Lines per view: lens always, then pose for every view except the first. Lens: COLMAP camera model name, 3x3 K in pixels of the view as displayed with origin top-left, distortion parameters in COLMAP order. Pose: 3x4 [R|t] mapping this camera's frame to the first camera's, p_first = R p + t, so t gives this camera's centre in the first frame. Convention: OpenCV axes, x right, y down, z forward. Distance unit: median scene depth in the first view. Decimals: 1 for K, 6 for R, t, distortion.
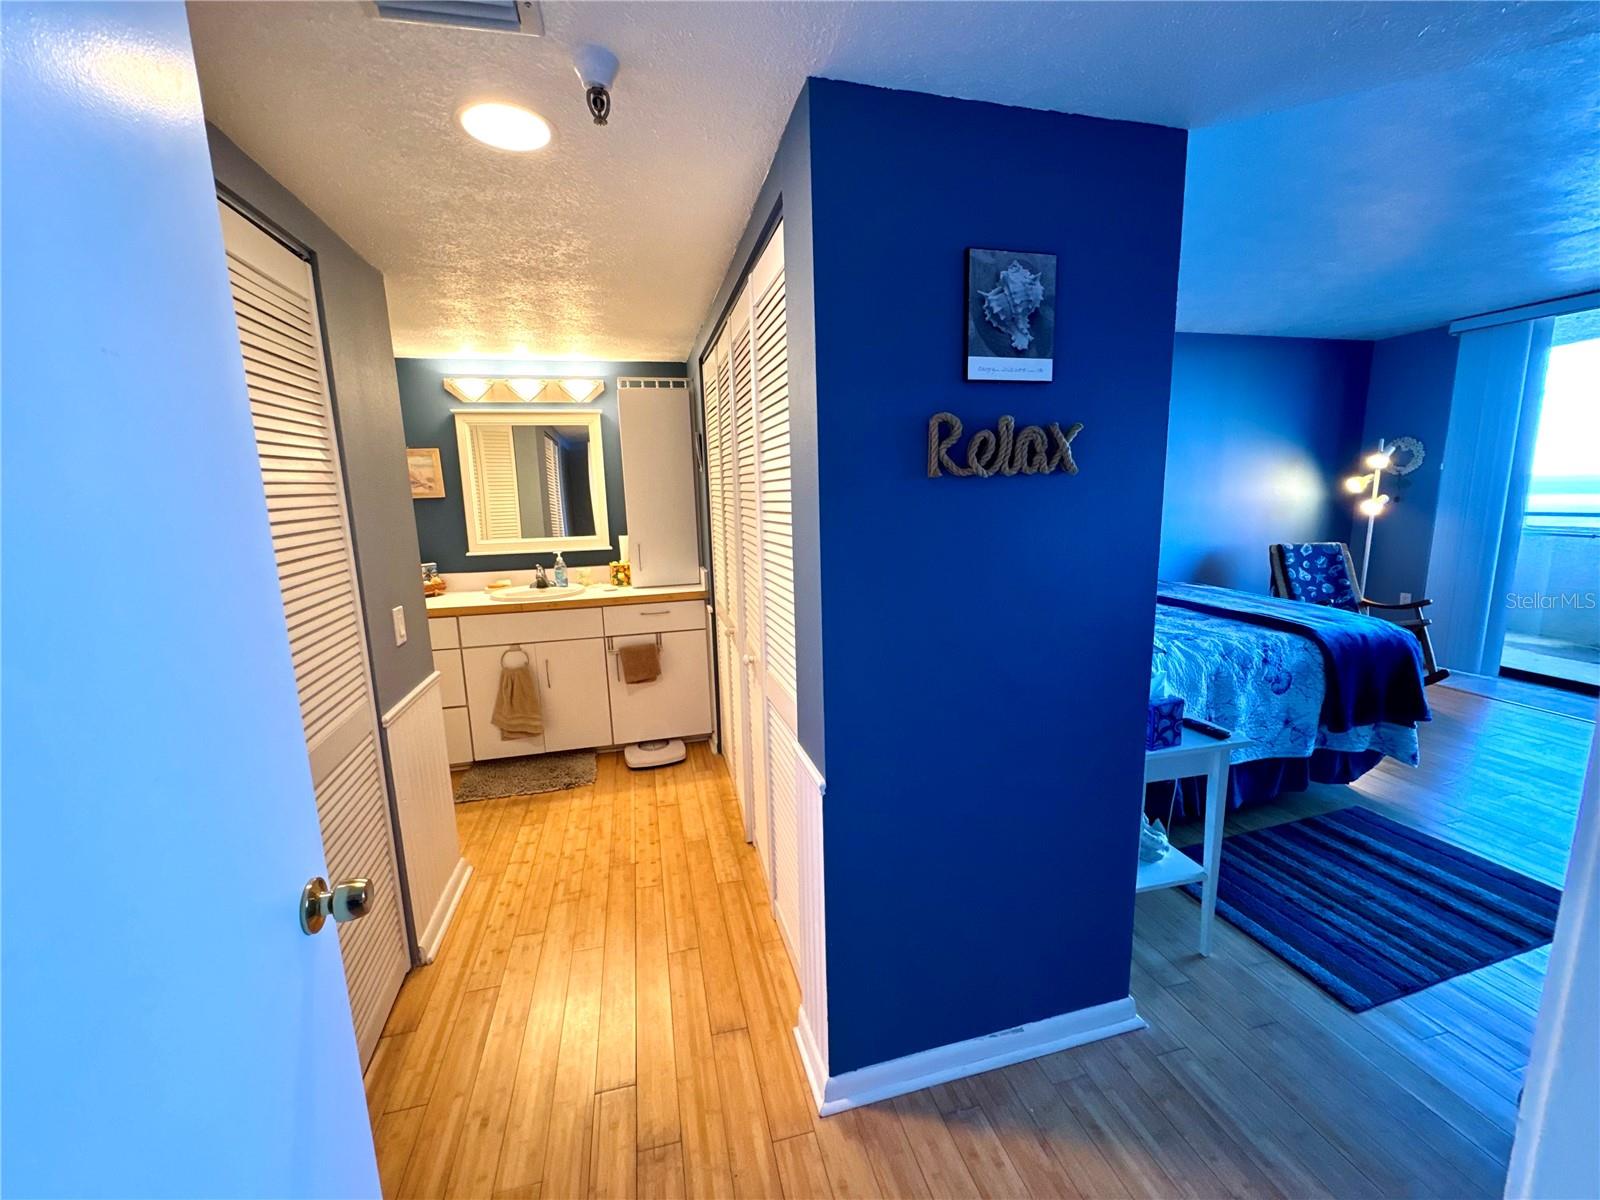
lens RADIAL K [[638.7, 0, 800.0], [0, 638.7, 600.0], [0, 0, 1]] dist [-0.002350, -0.000122]
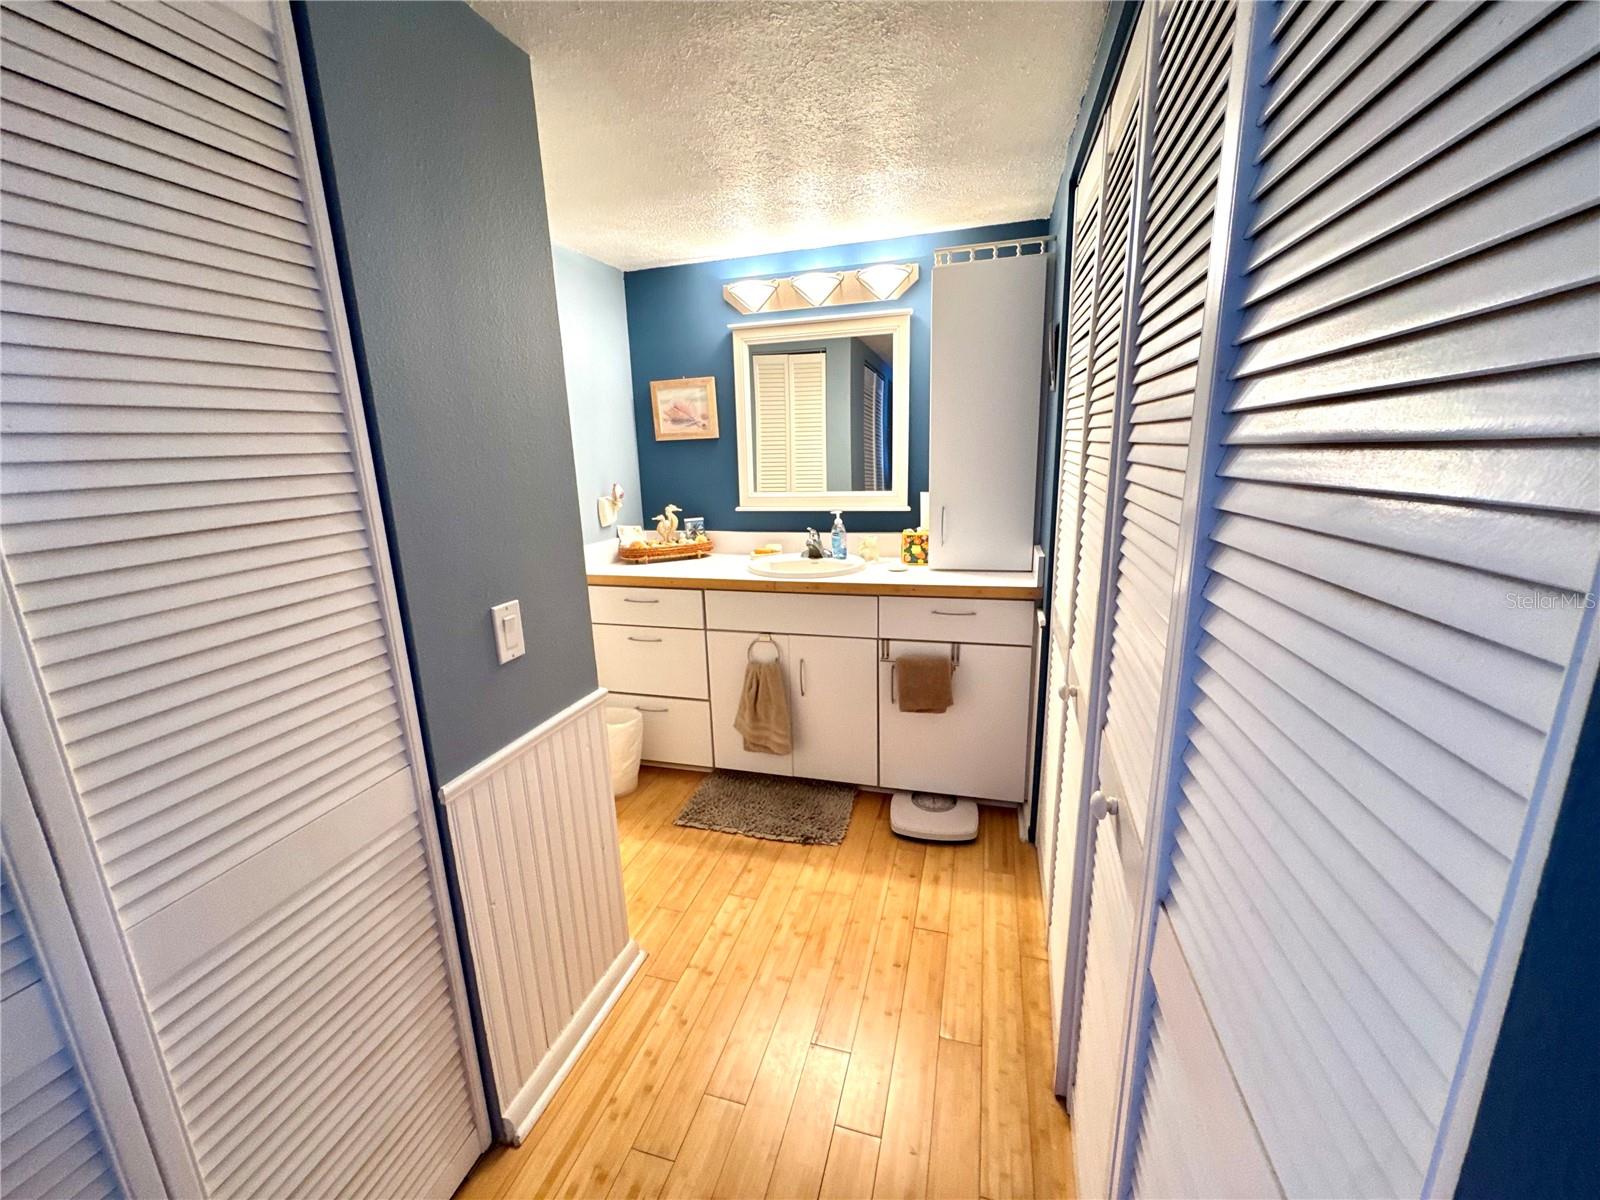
lens RADIAL K [[638.7, 0, 800.0], [0, 638.7, 600.0], [0, 0, 1]] dist [-0.002350, -0.000122]
pose [[0.862369, 0.117011, -0.492572, -0.046259], [-0.079474, 0.992150, 0.096547, -0.050498], [0.500003, -0.044113, 0.864900, 0.401526]]
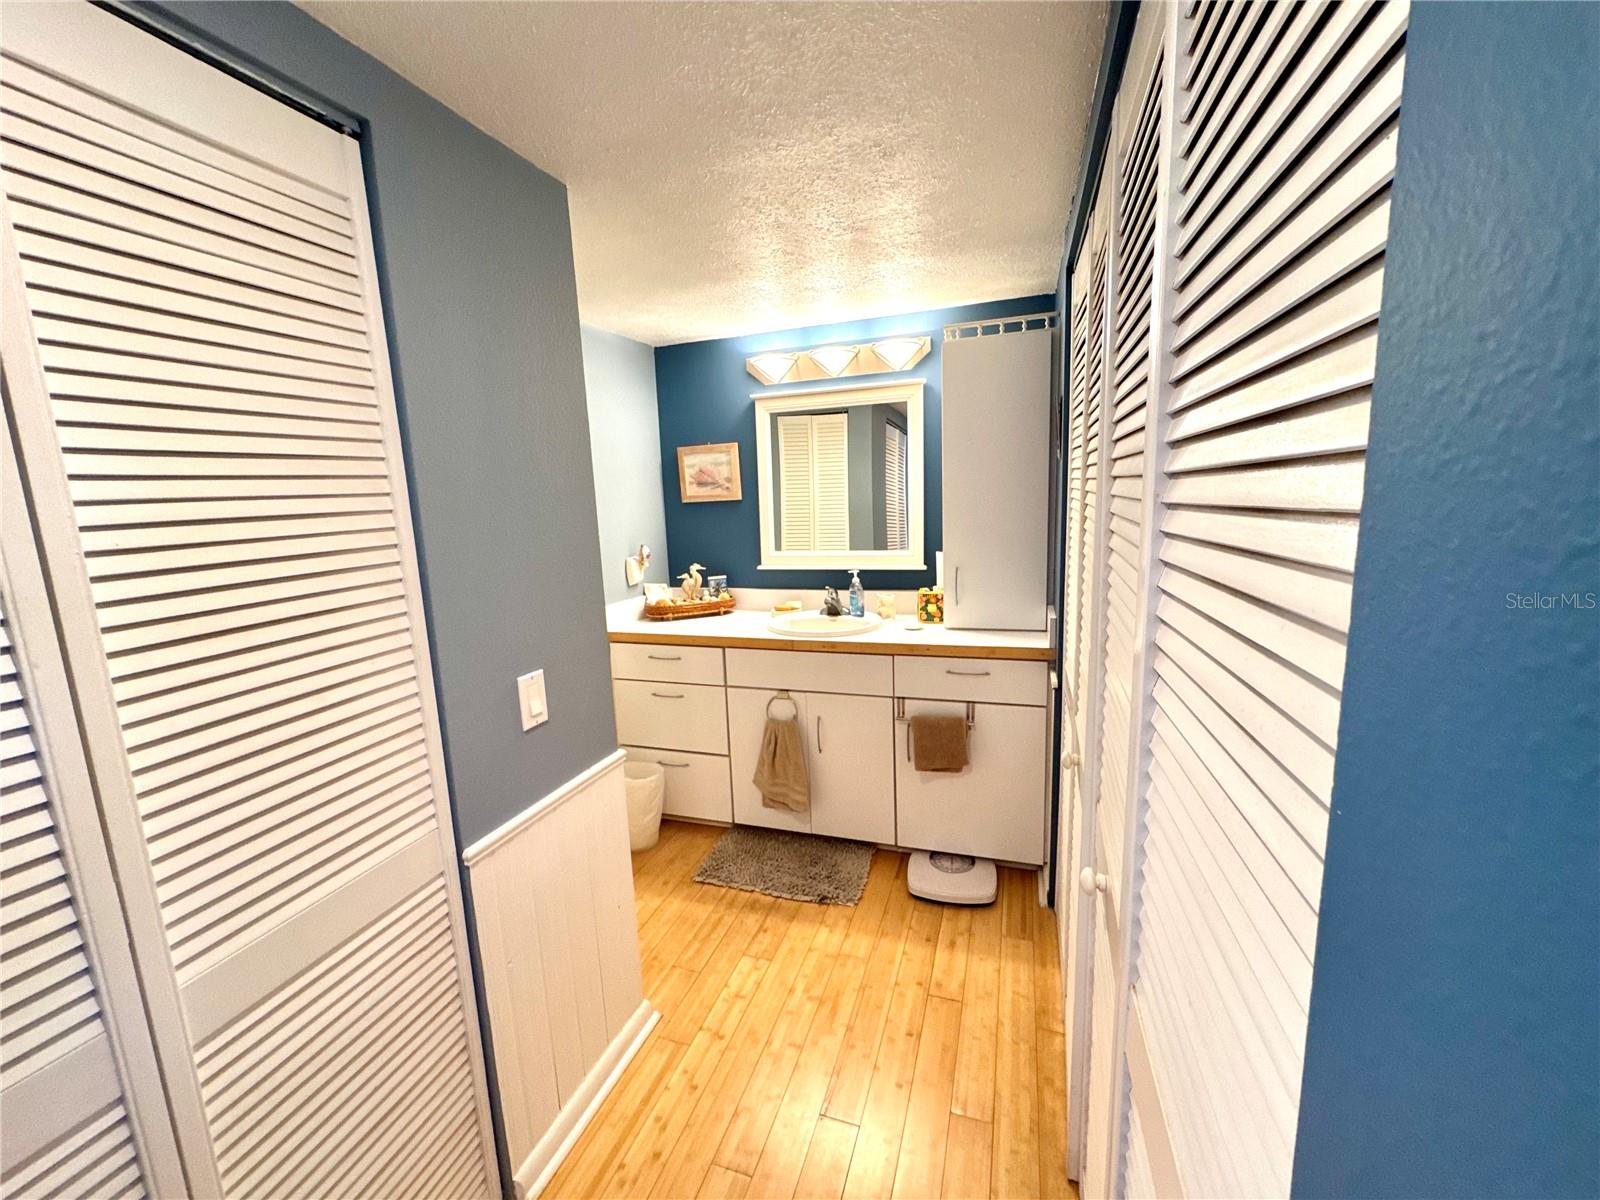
lens RADIAL K [[638.7, 0, 800.0], [0, 638.7, 600.0], [0, 0, 1]] dist [-0.002350, -0.000122]
pose [[0.837340, 0.082112, -0.540480, -0.021099], [-0.076202, 0.996535, 0.033342, -0.073999], [0.541345, 0.013267, 0.840696, 0.390504]]
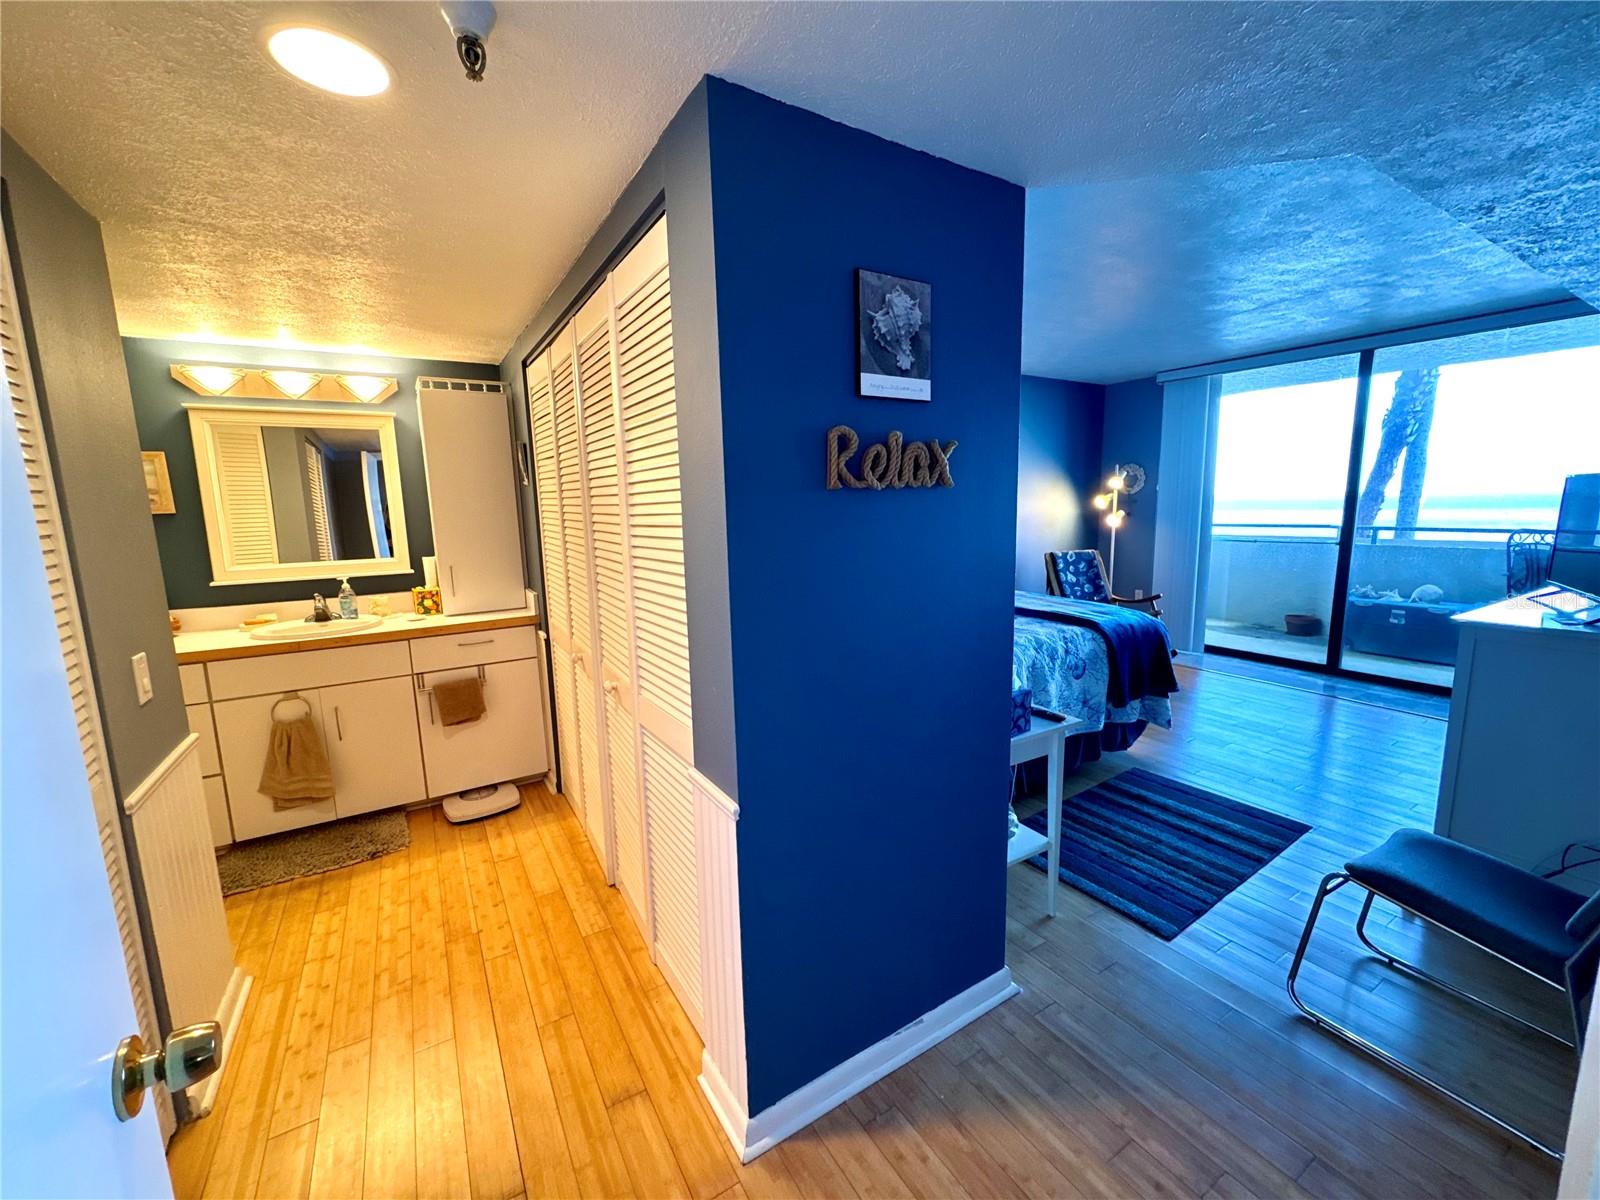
lens RADIAL K [[638.7, 0, 800.0], [0, 638.7, 600.0], [0, 0, 1]] dist [-0.002350, -0.000122]
pose [[0.954582, -0.041660, 0.295022, -0.064786], [0.049503, 0.998590, -0.019162, 0.000005], [-0.293807, 0.032896, 0.955298, 0.023939]]
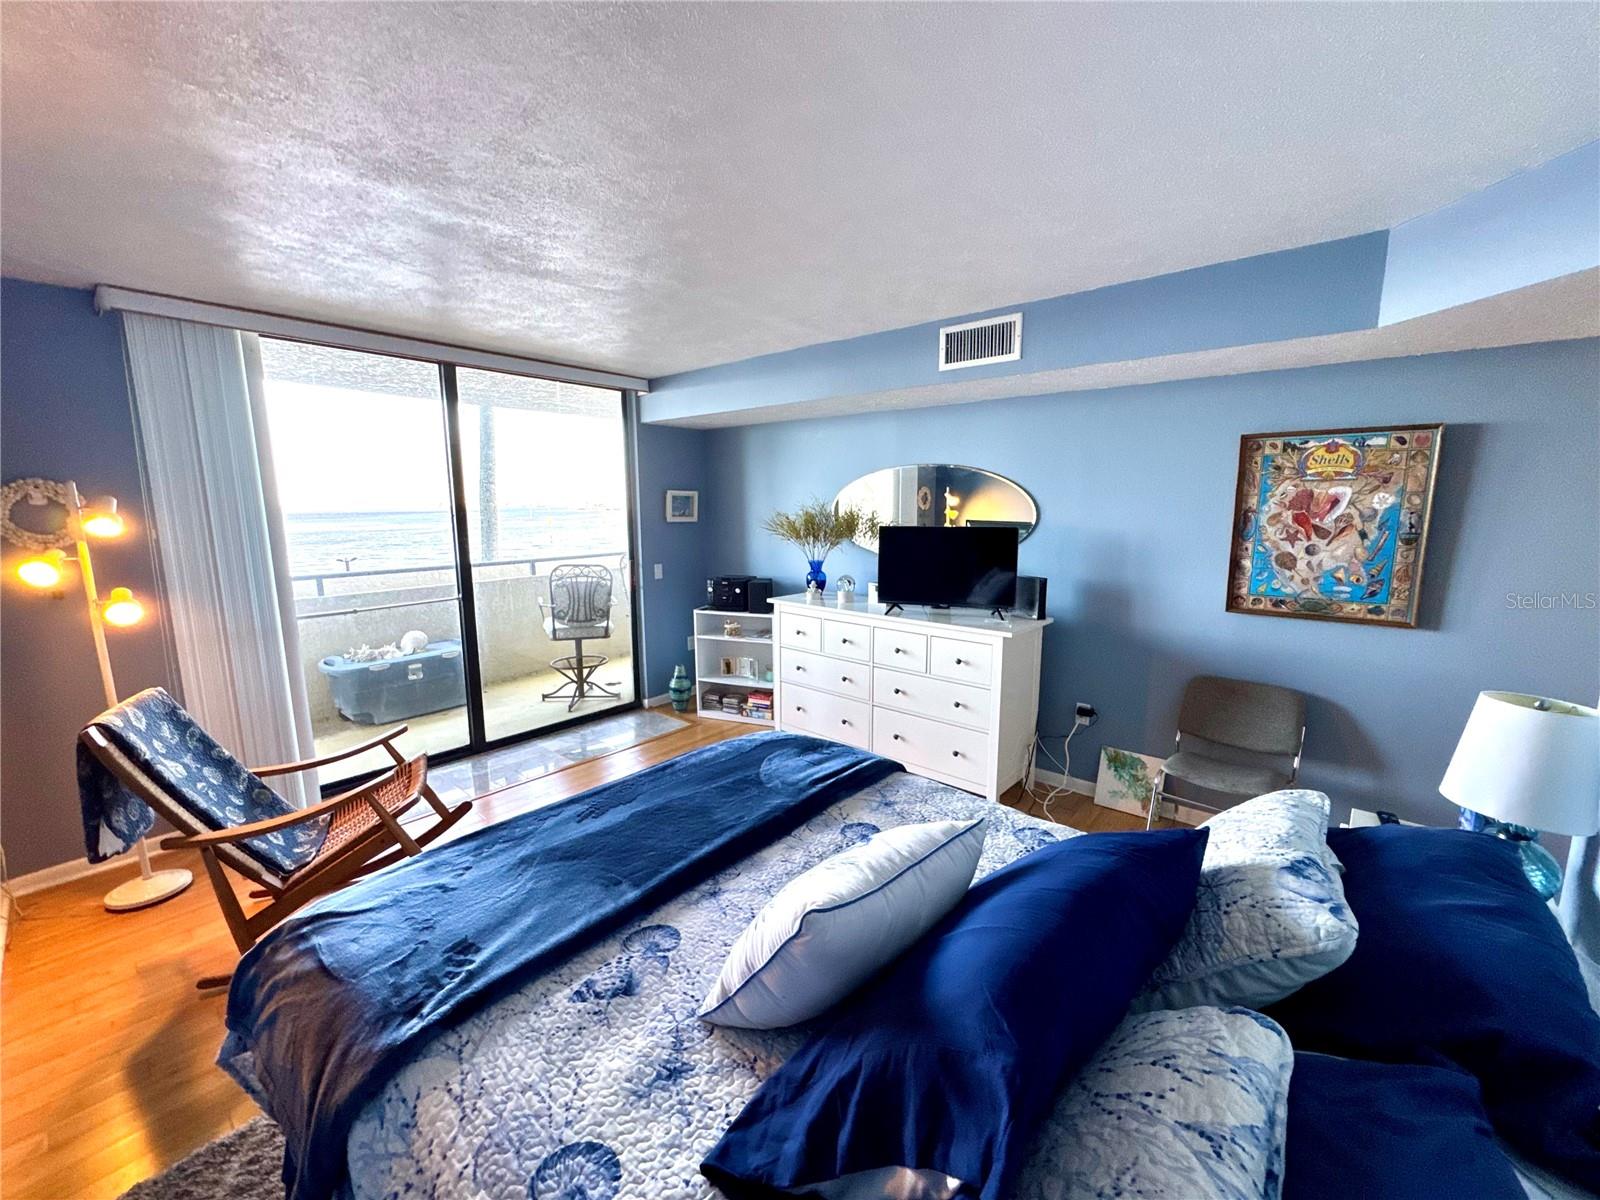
lens RADIAL K [[638.7, 0, 800.0], [0, 638.7, 600.0], [0, 0, 1]] dist [-0.002350, -0.000122]
pose [[-0.569710, -0.098766, 0.815890, 0.250225], [0.162277, 0.959689, 0.229486, -0.286418], [-0.805666, 0.263140, -0.530717, 1.280601]]
